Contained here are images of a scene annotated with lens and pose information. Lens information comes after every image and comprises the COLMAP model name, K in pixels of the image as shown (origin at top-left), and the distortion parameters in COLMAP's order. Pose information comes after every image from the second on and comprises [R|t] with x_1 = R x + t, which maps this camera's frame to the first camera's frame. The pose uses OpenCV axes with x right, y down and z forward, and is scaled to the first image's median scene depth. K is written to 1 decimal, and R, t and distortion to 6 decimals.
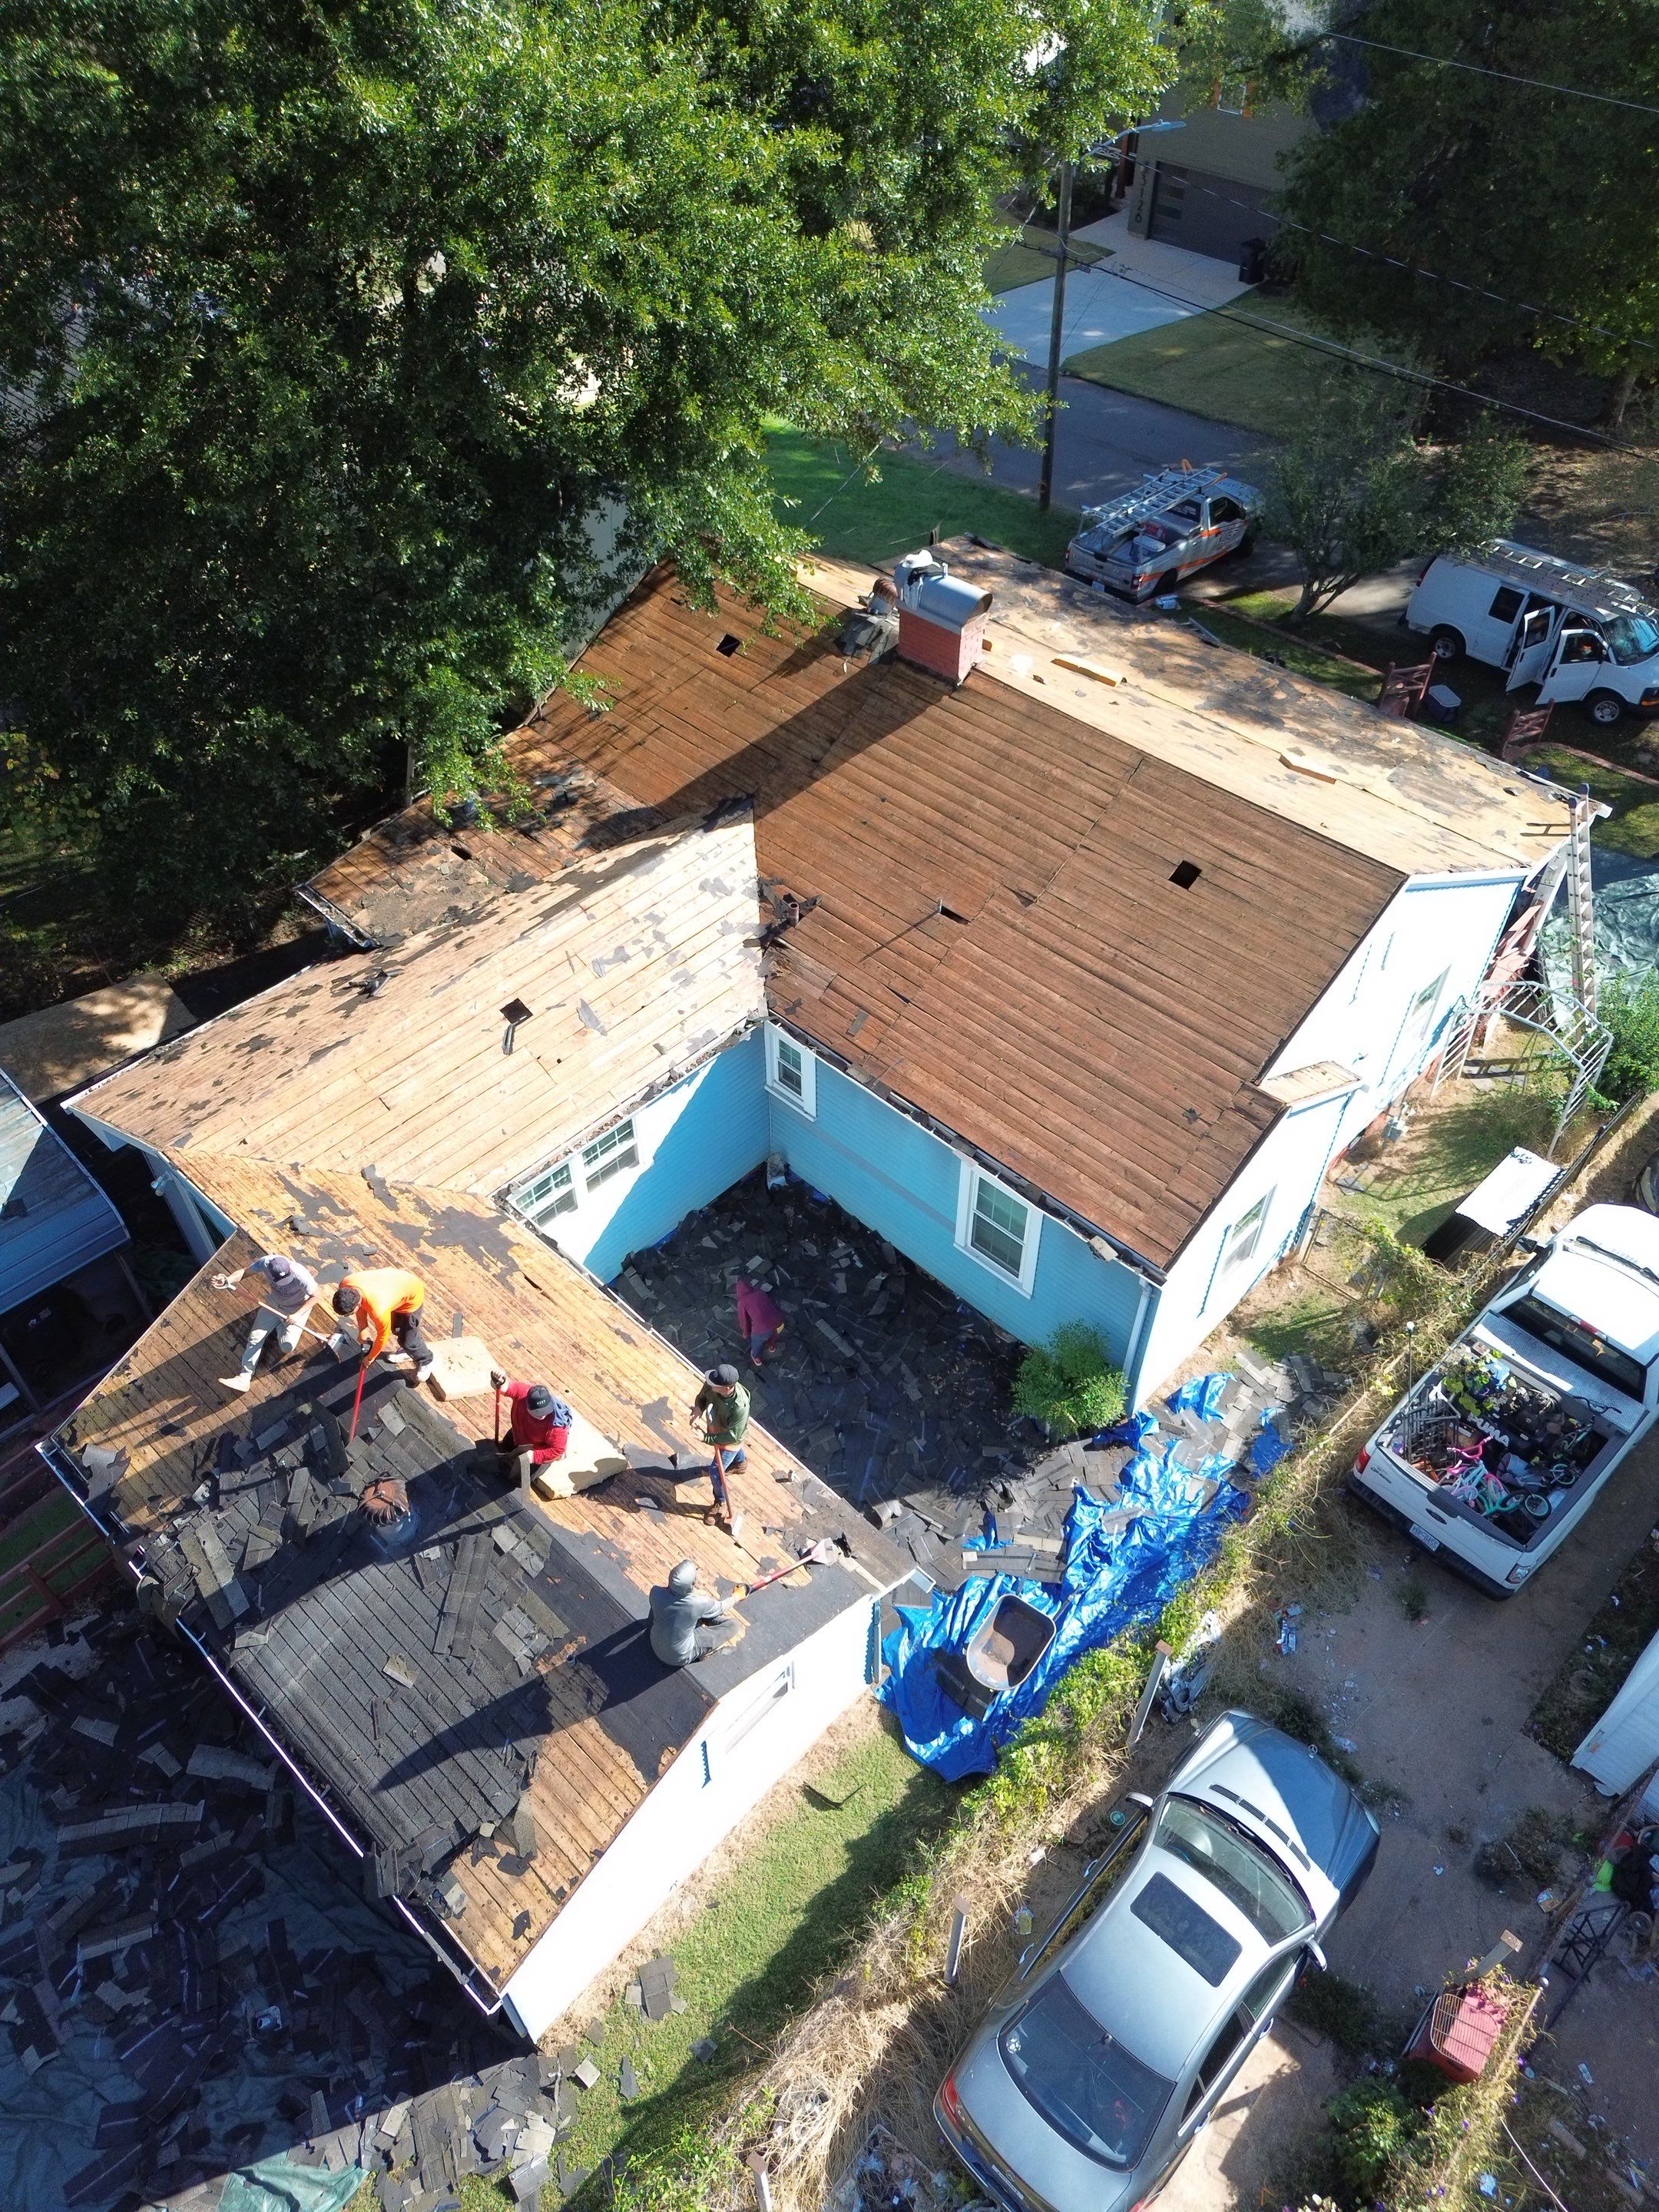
lens RADIAL K [[1551.3, 0, 821.4], [0, 1551.3, 1111.4], [0, 0, 1]] dist [0.066562, -0.051029]
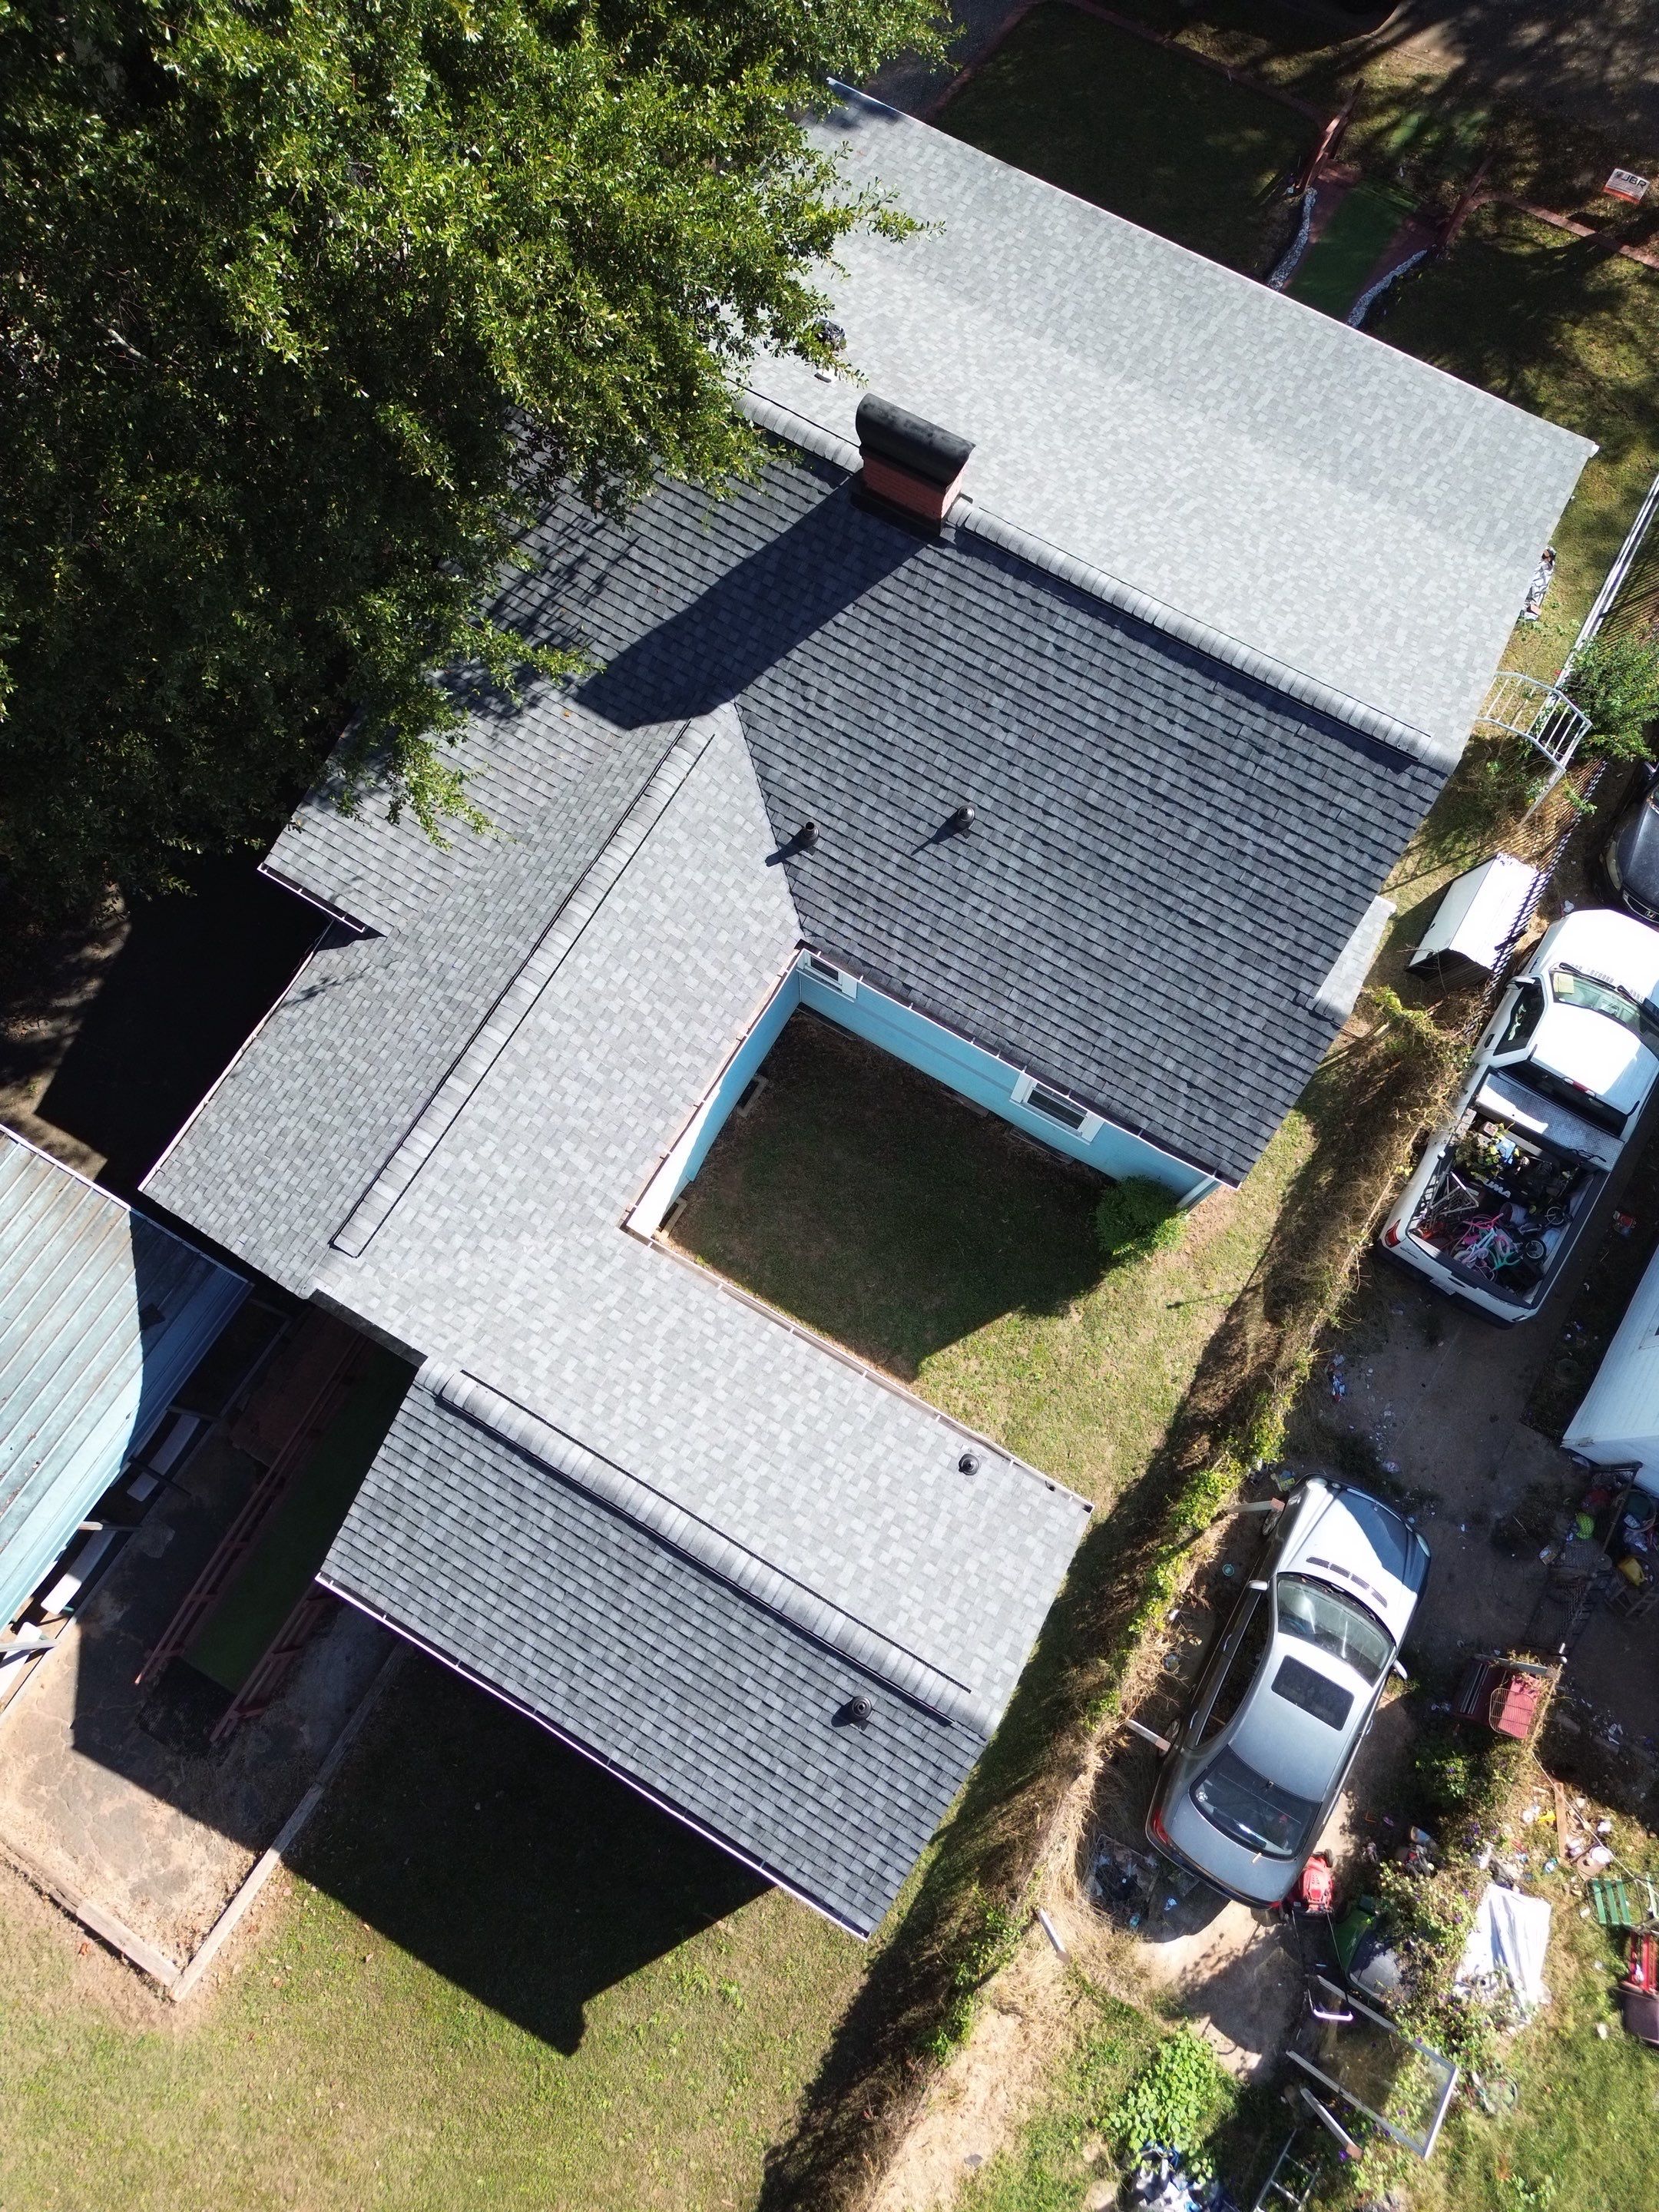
lens RADIAL K [[1551.3, 0, 819.9], [0, 1551.3, 1114.4], [0, 0, 1]] dist [0.066562, -0.051029]
pose [[0.974361, -0.216728, 0.060418, -0.117043], [0.163096, 0.865351, 0.473886, -0.468698], [-0.154987, -0.451882, 0.878511, 0.082121]]
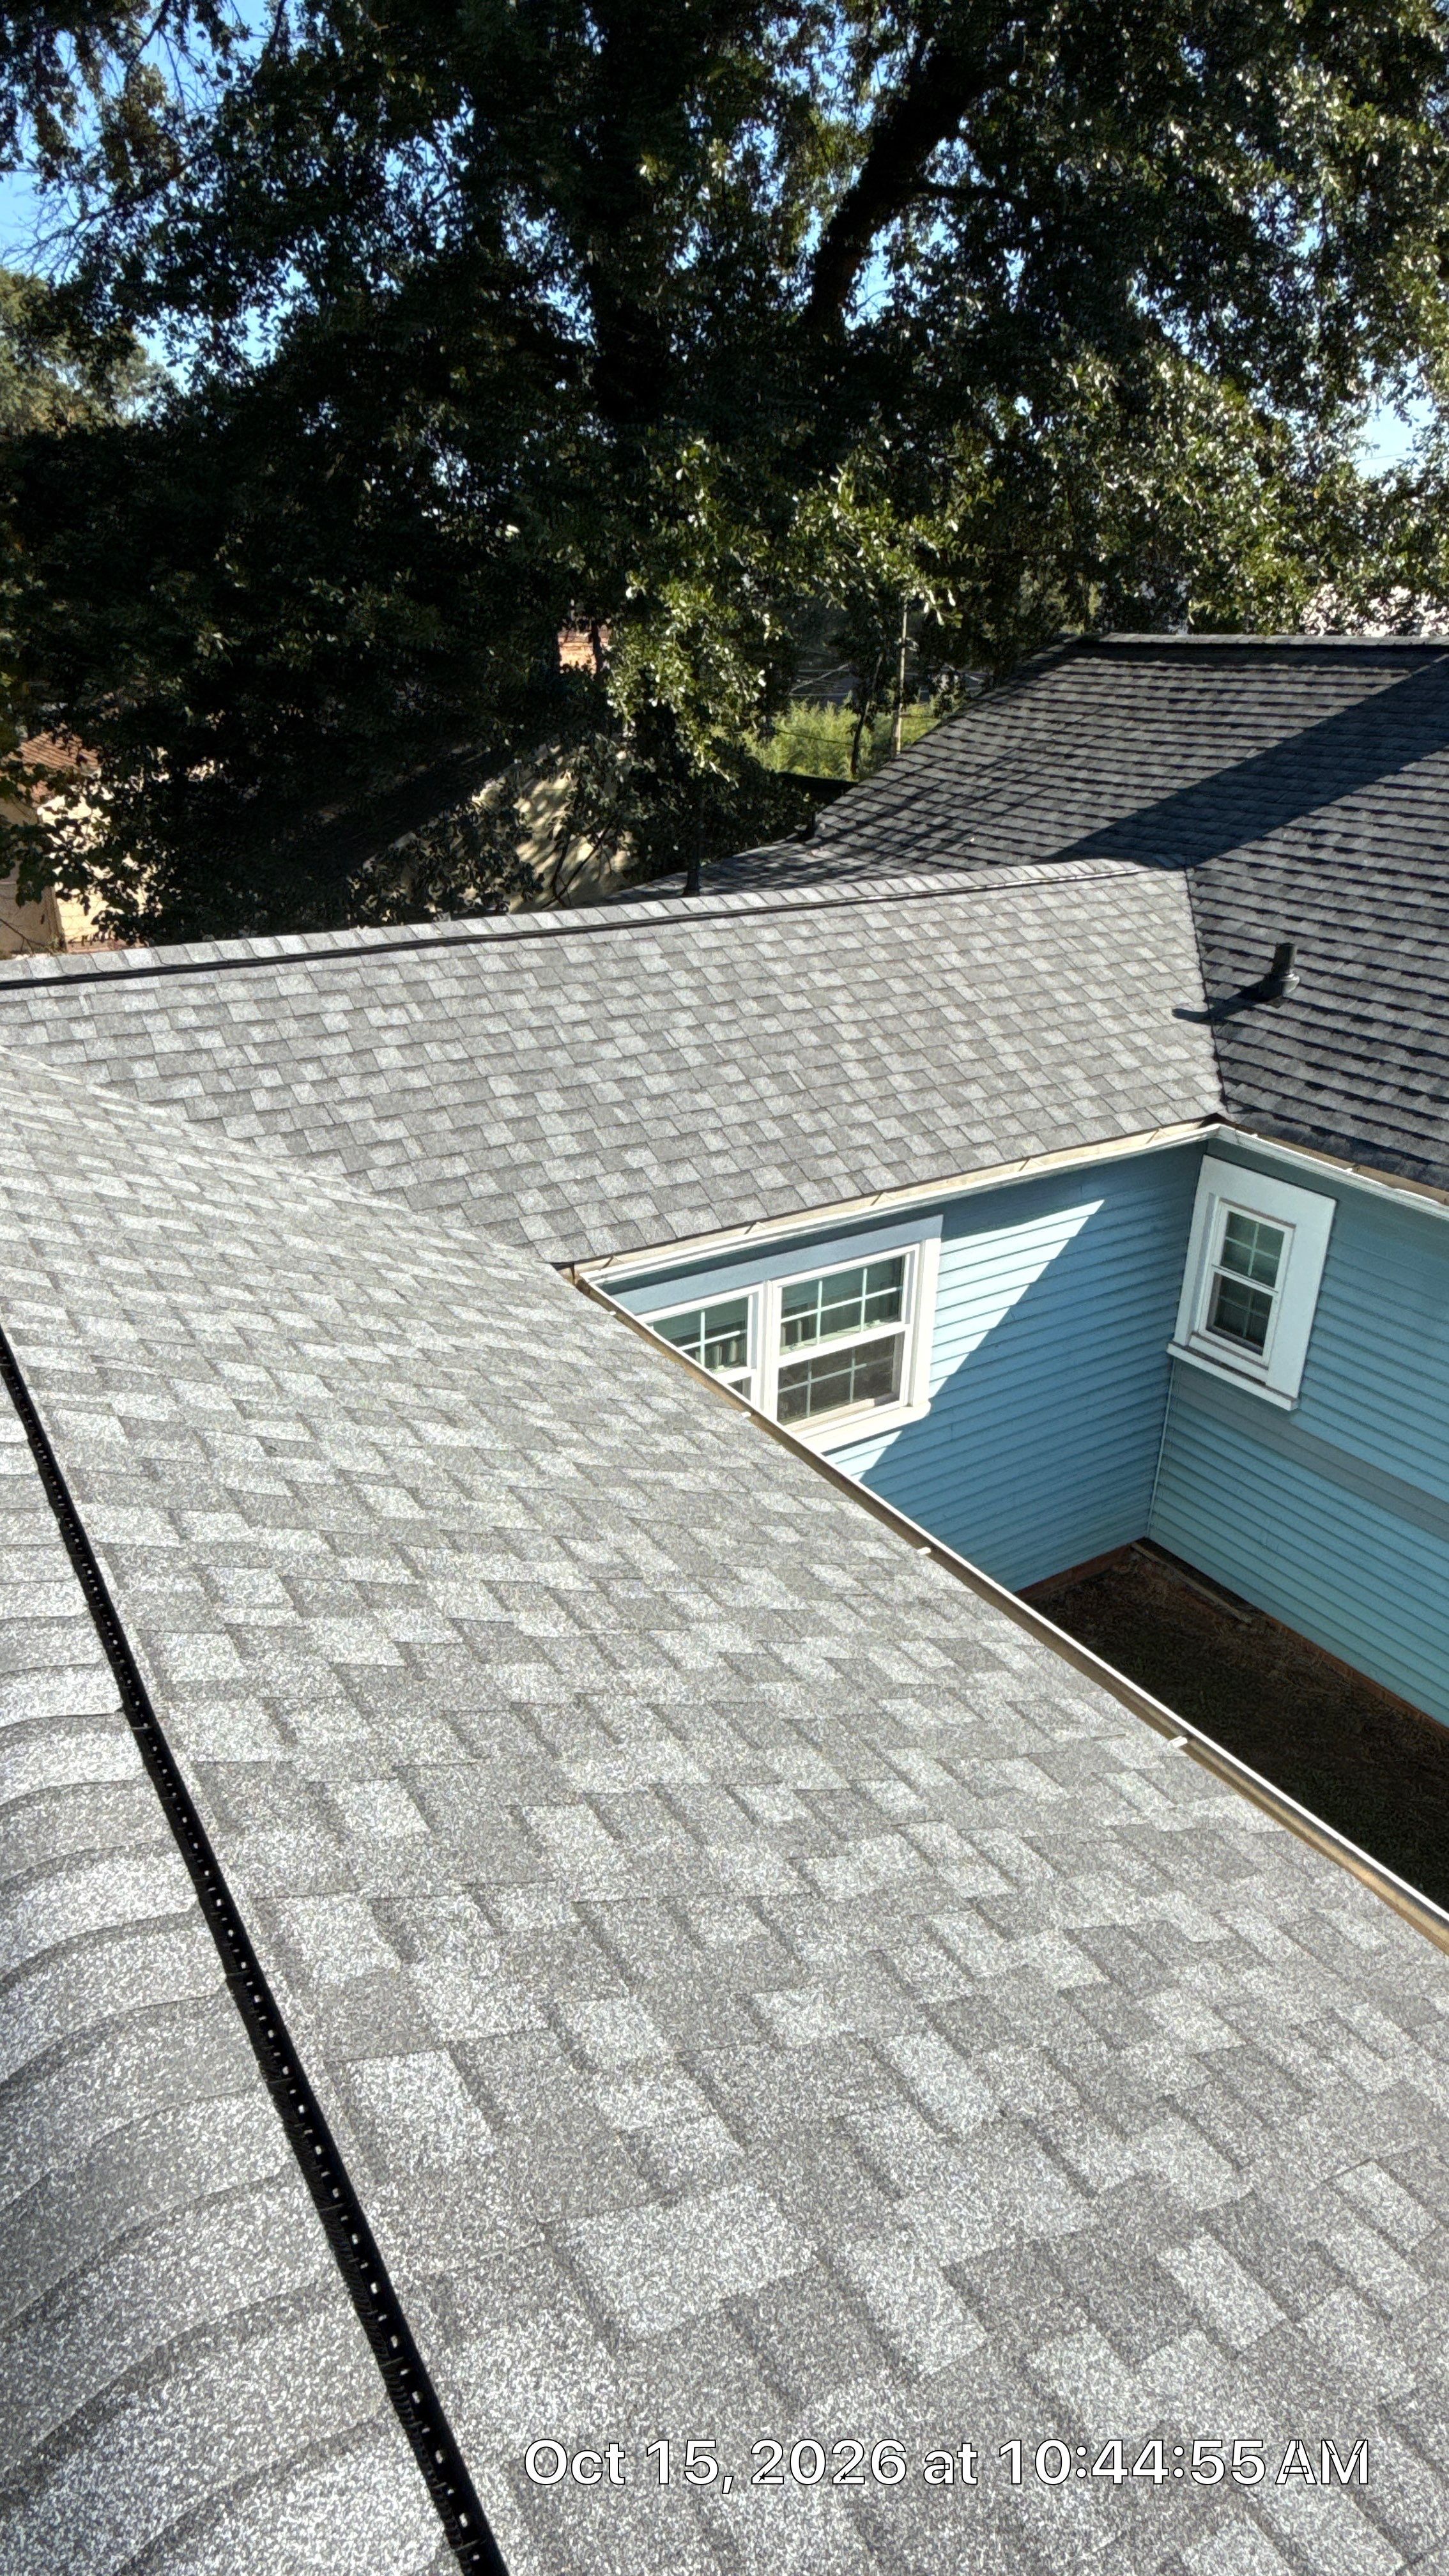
lens RADIAL K [[1449.7, 0, 716.9], [0, 1449.7, 1282.7], [0, 0, 1]] dist [0.006106, 0.000175]
pose [[0.972380, 0.102464, -0.209708, -0.091427], [-0.176826, 0.909858, -0.375355, 0.177691], [0.152345, 0.402070, 0.902846, 0.655930]]
